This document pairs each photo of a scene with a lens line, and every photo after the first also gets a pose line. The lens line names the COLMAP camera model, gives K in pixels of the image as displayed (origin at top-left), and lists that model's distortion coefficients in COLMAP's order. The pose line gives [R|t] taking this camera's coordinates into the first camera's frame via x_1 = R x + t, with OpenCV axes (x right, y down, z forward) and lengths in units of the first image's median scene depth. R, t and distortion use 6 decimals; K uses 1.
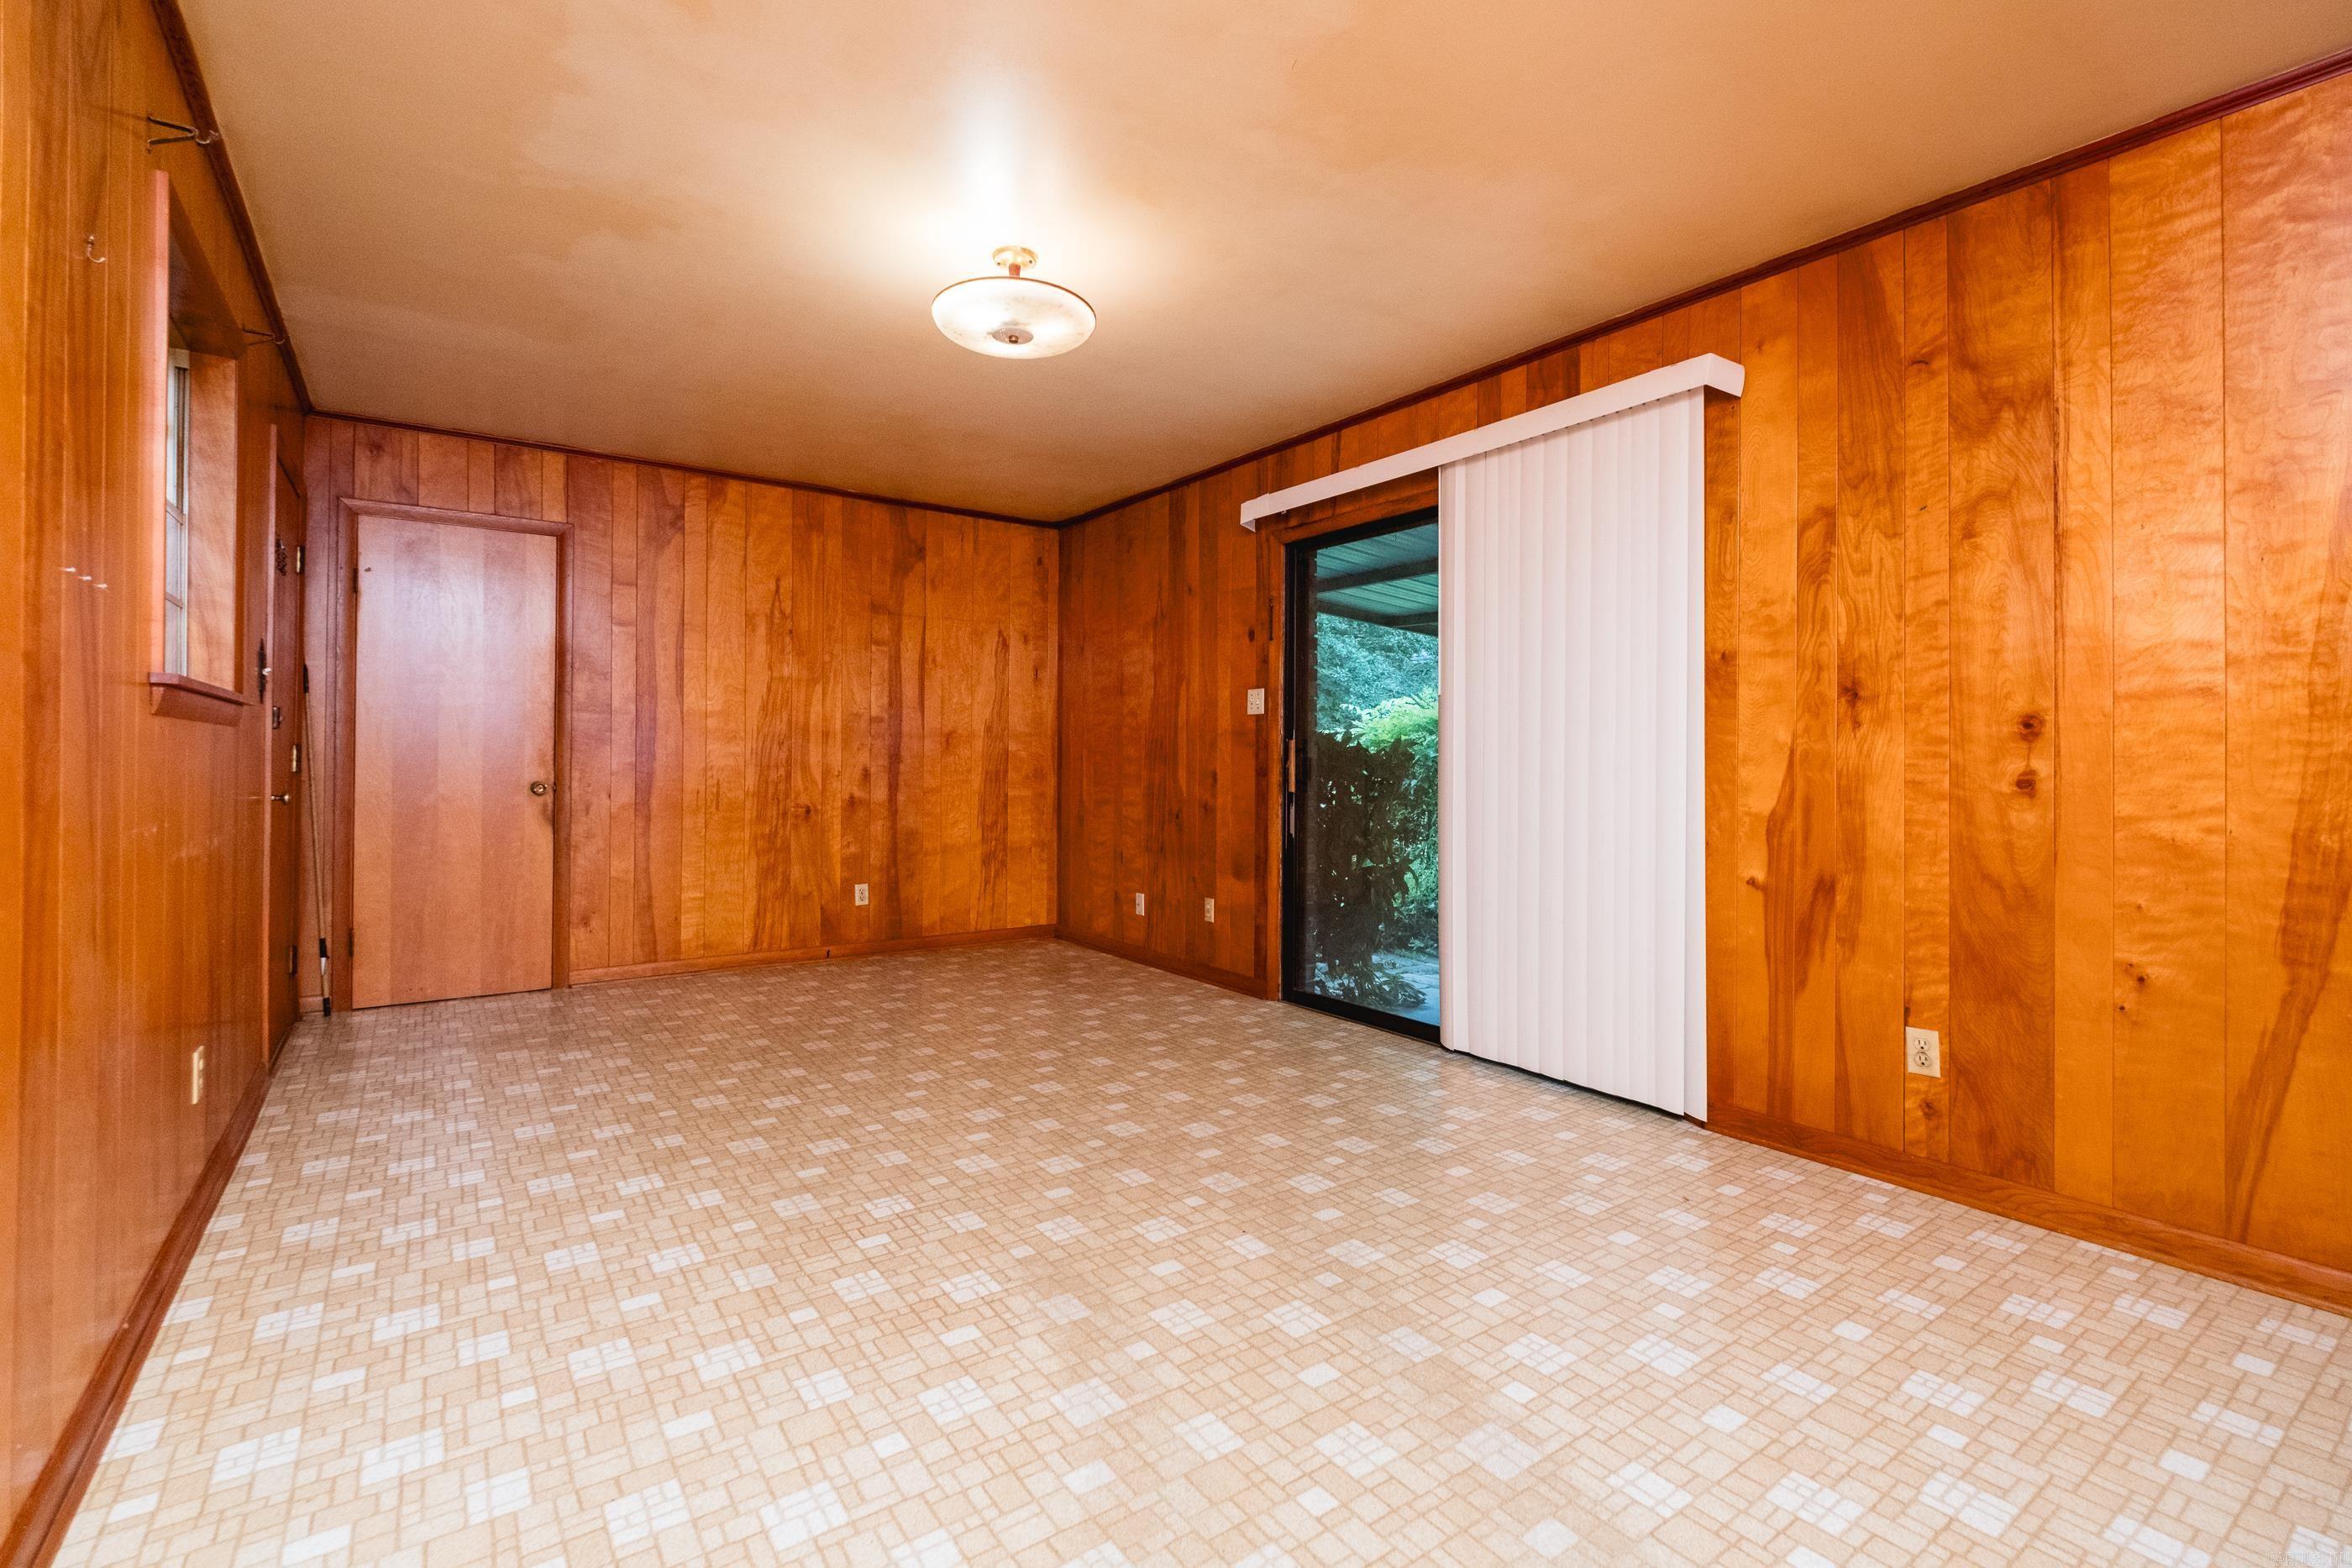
lens RADIAL K [[1053.6, 0, 1165.0], [0, 1053.6, 750.7], [0, 0, 1]] dist [0.001155, 0.000063]
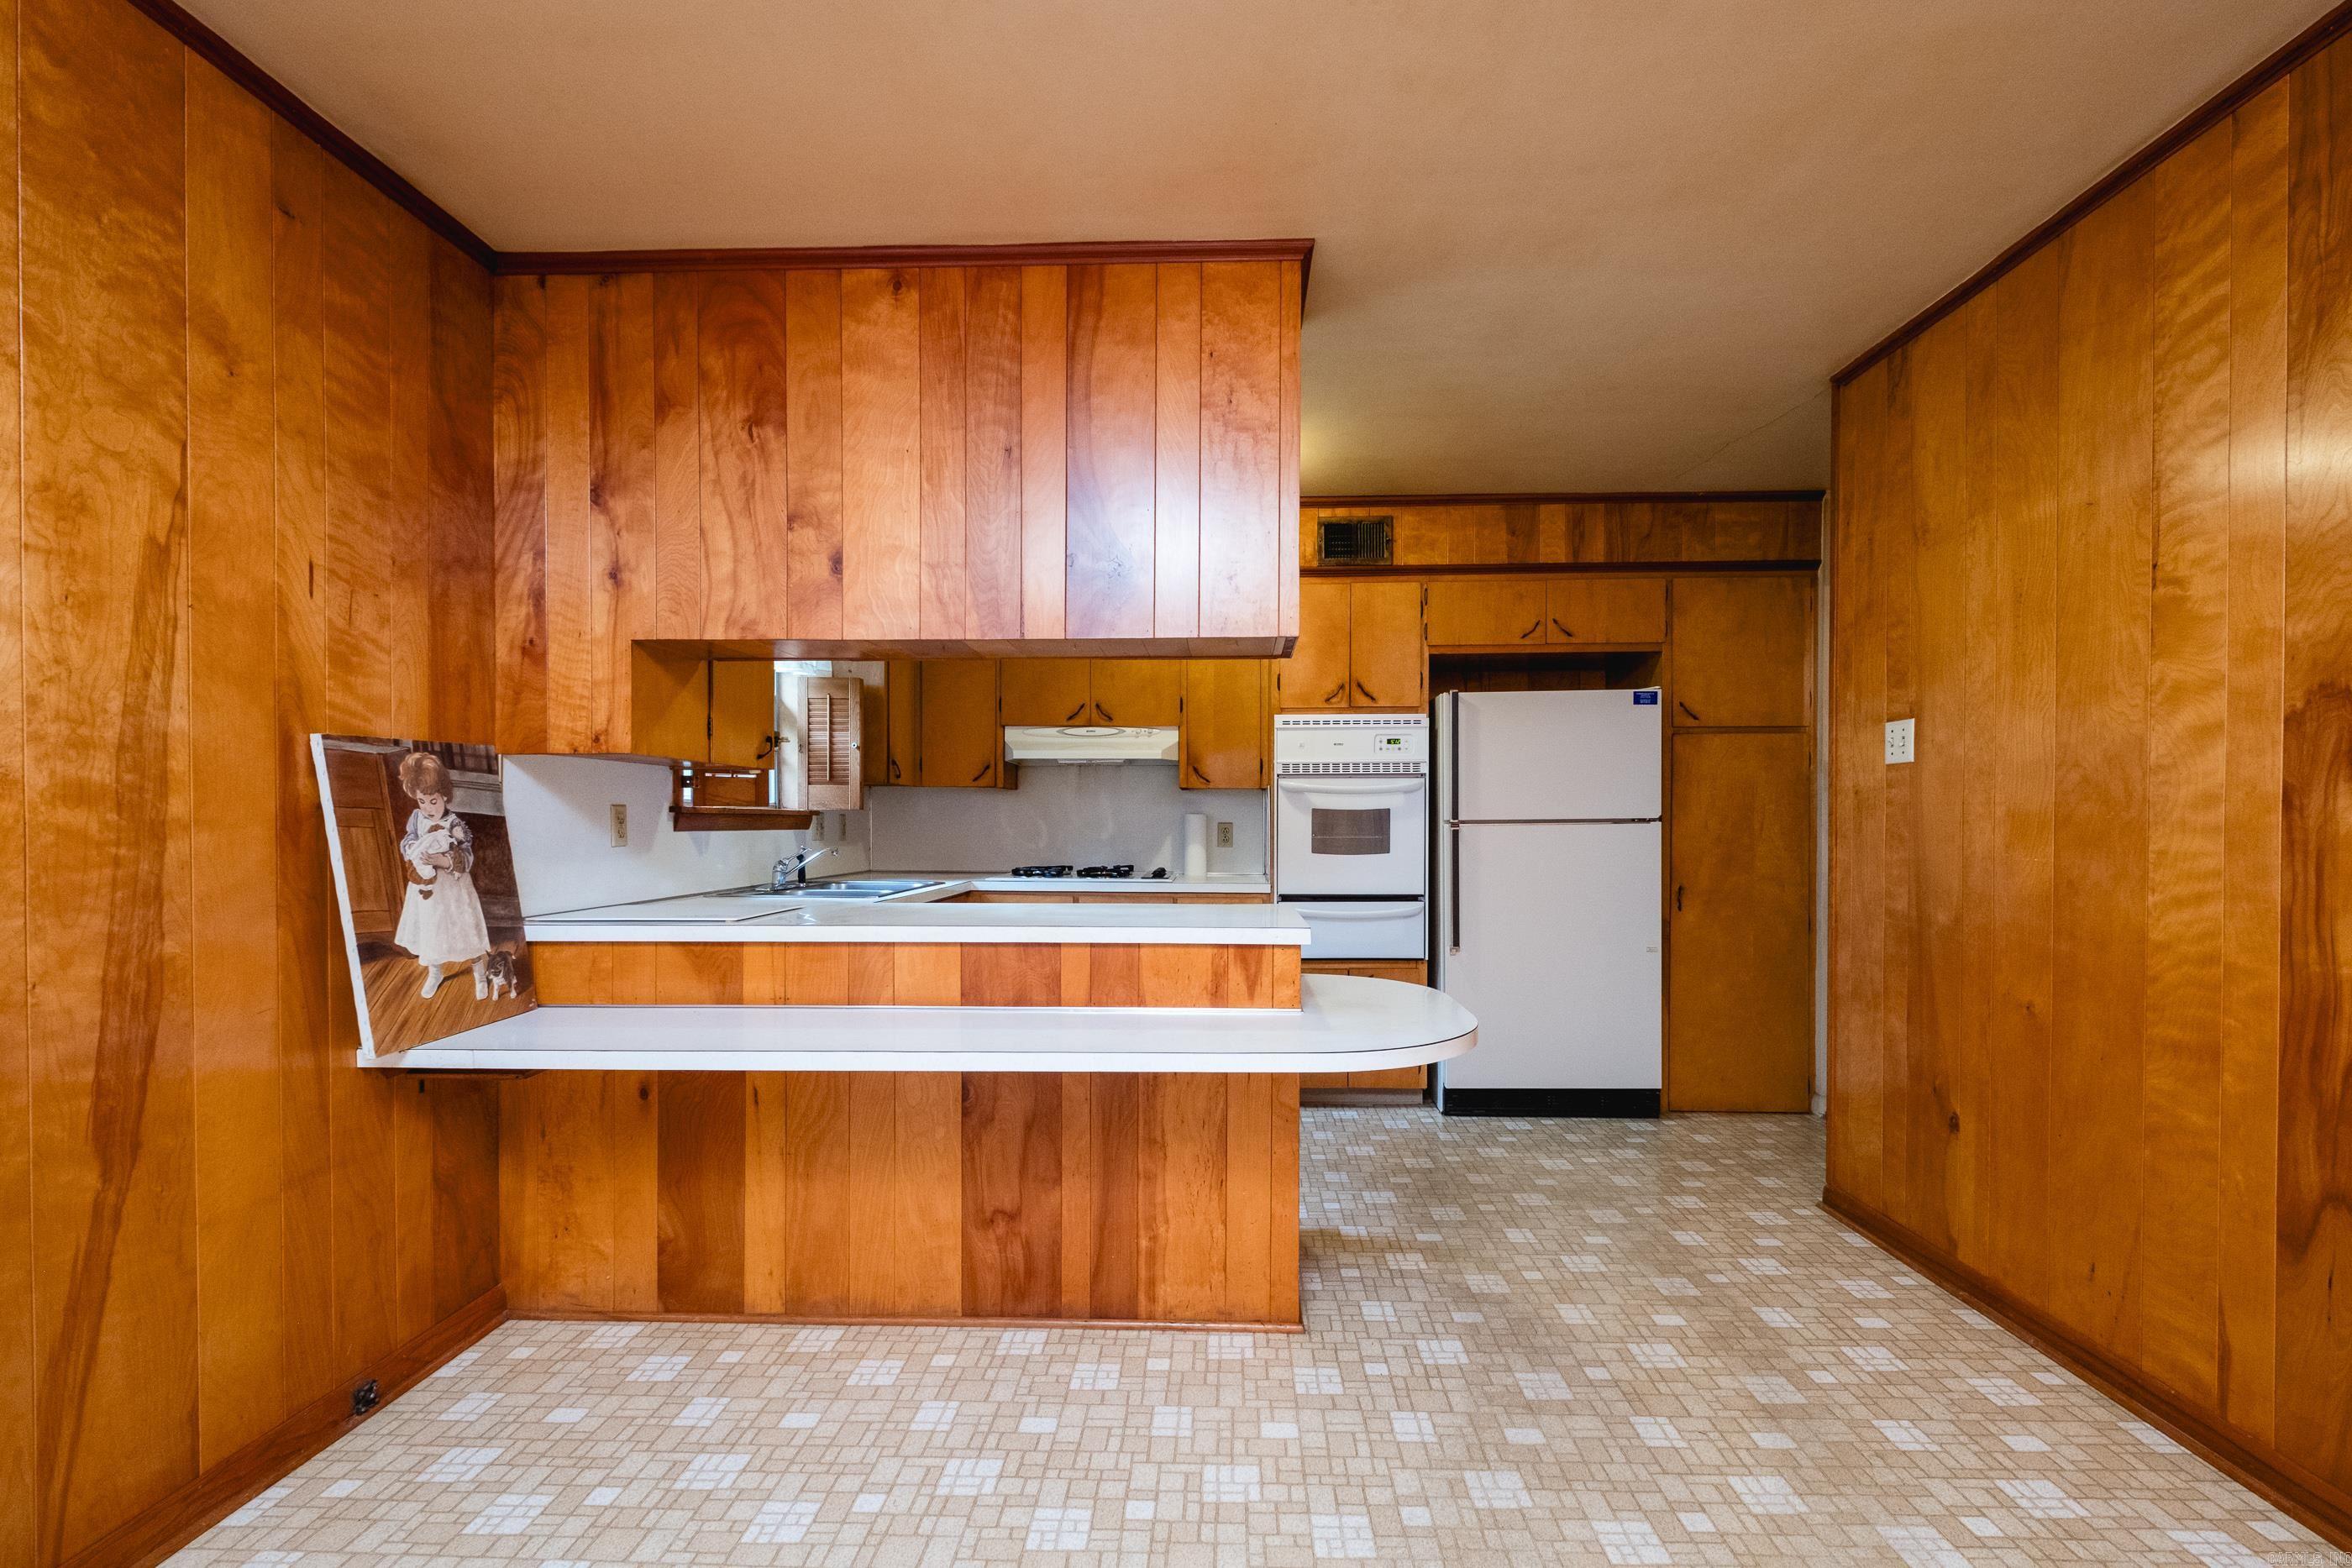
lens RADIAL K [[1032.3, 0, 1199.0], [0, 1032.3, 826.7], [0, 0, 1]] dist [-0.000868, -0.000544]
pose [[-0.805831, -0.009603, 0.592068, 0.004354], [-0.009146, 0.999951, 0.003770, -0.021289], [-0.592075, -0.002377, -0.805879, 0.641694]]
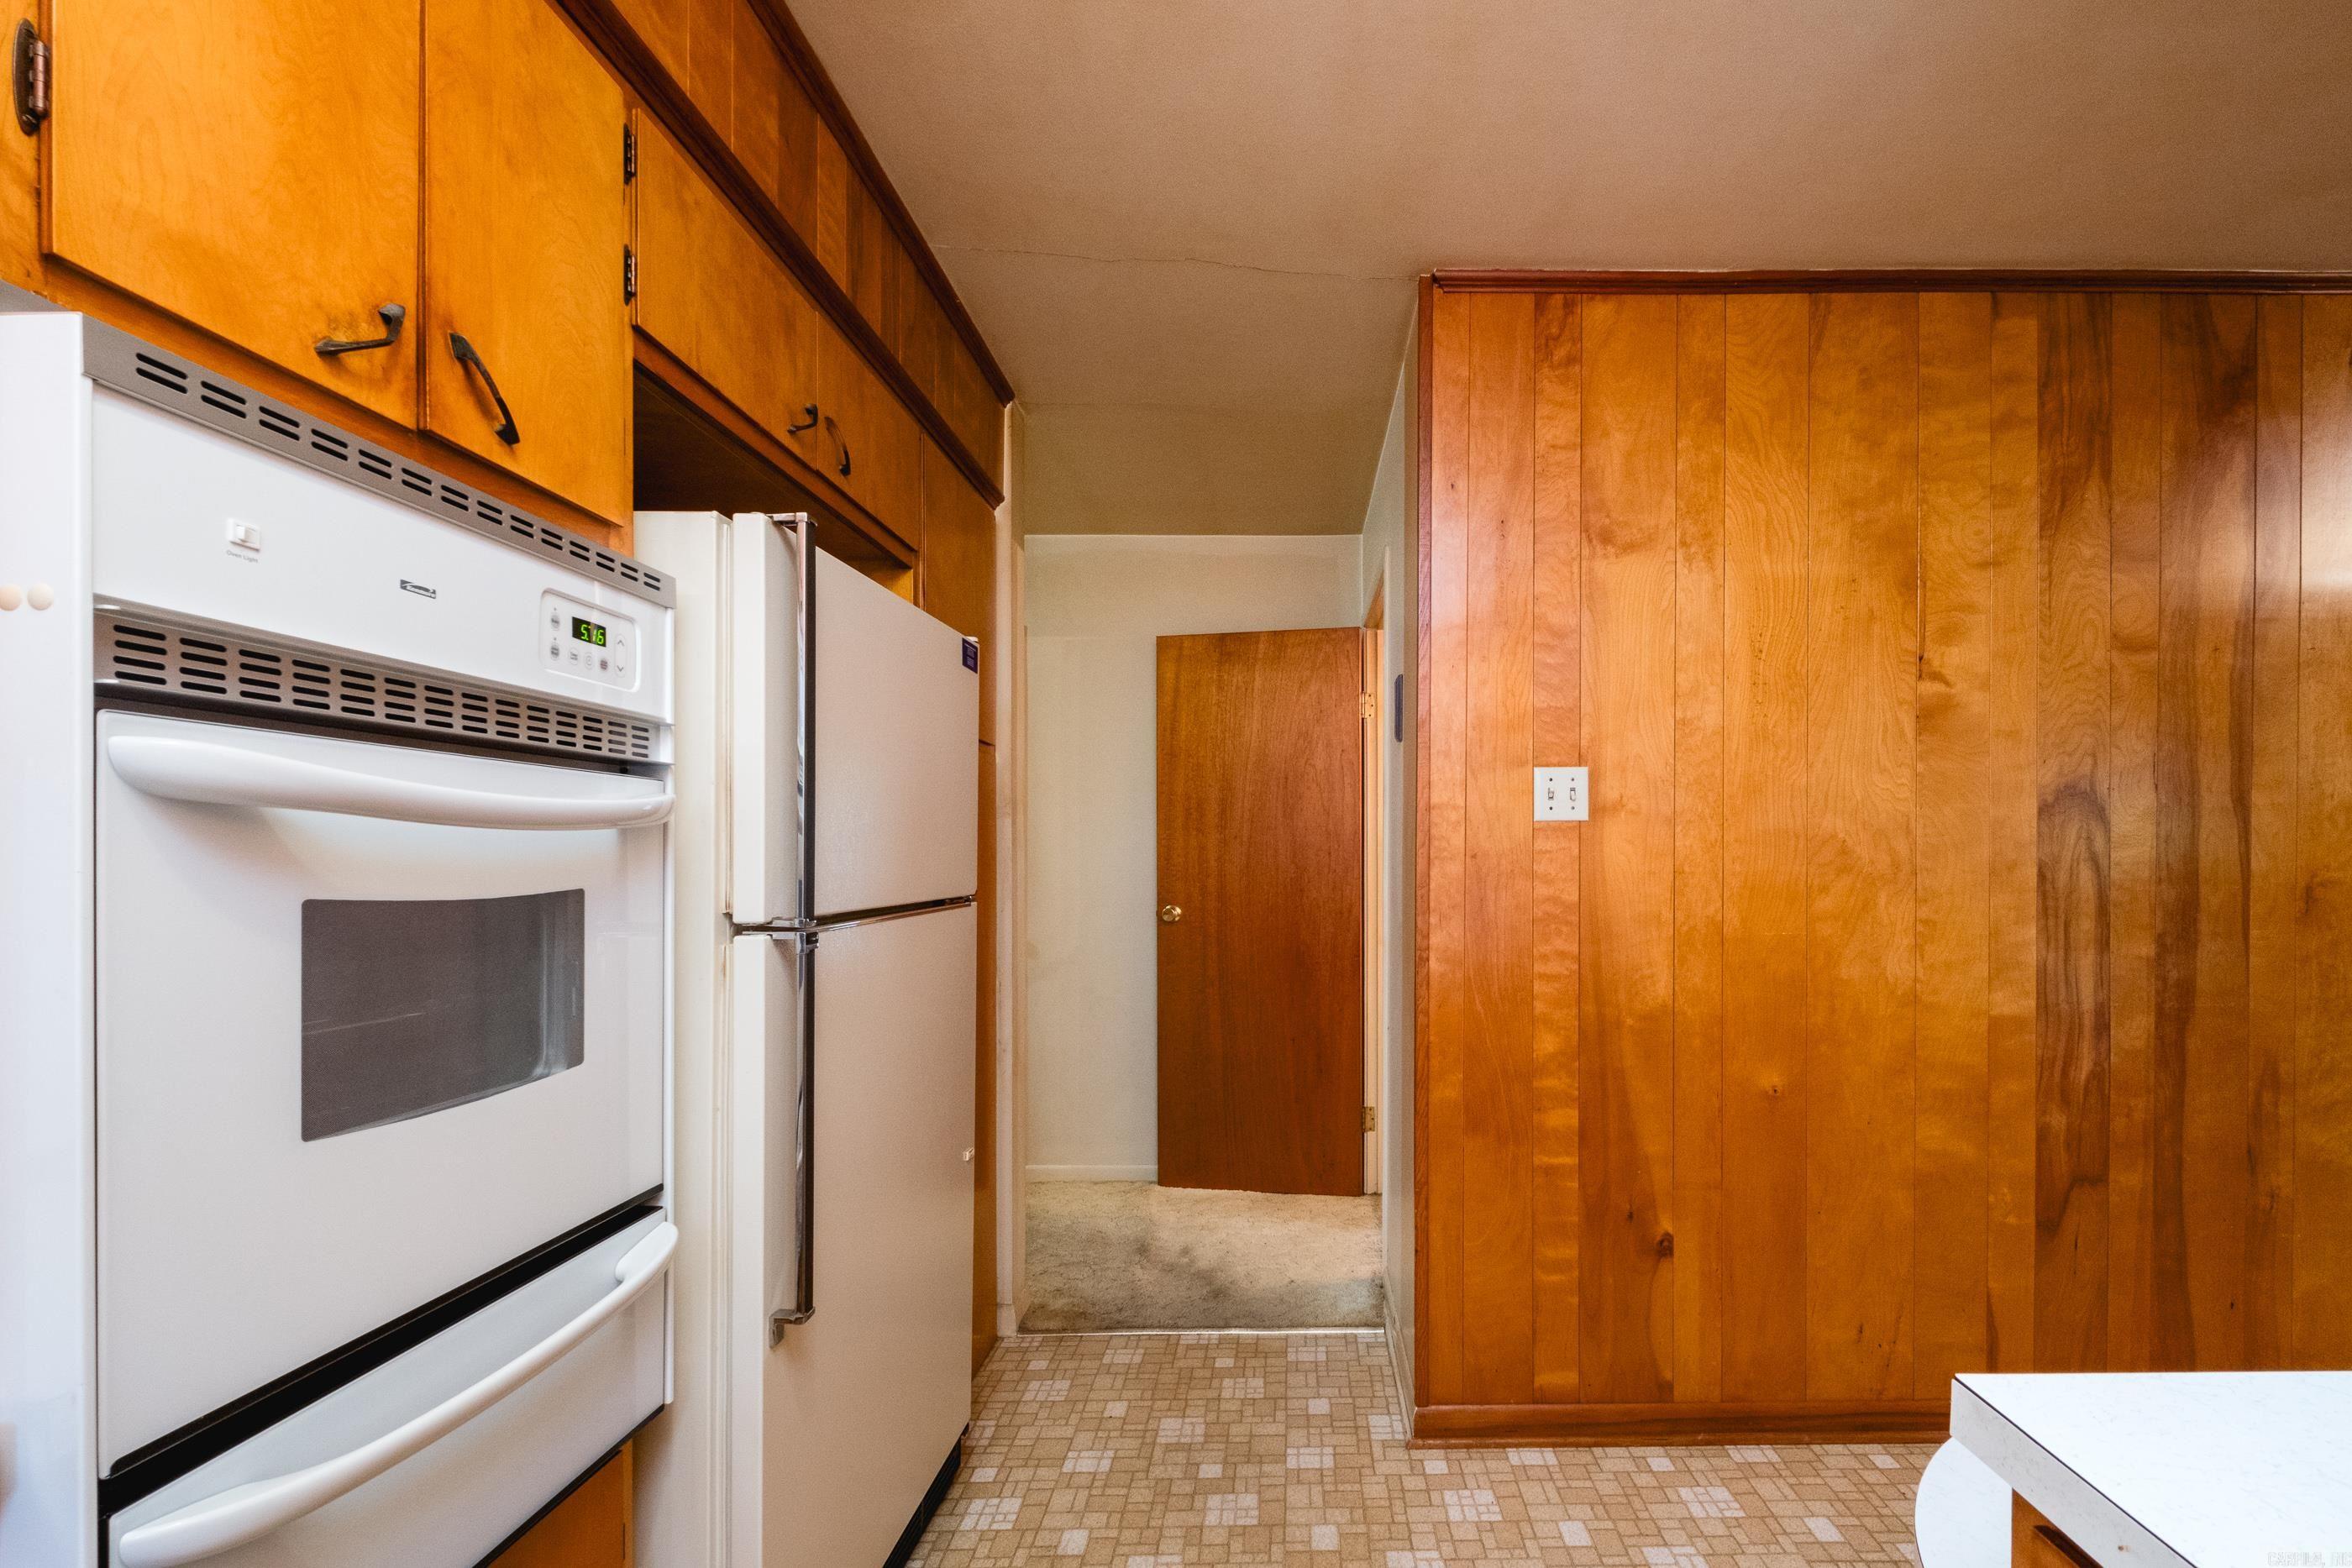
lens RADIAL K [[1058.1, 0, 1288.7], [0, 1058.1, 861.1], [0, 0, 1]] dist [-0.013995, -0.000278]
pose [[-0.567316, -0.001348, -0.823499, 0.621714], [0.007268, 0.999952, -0.006644, -0.043105], [0.823468, -0.009755, -0.567278, -0.046131]]
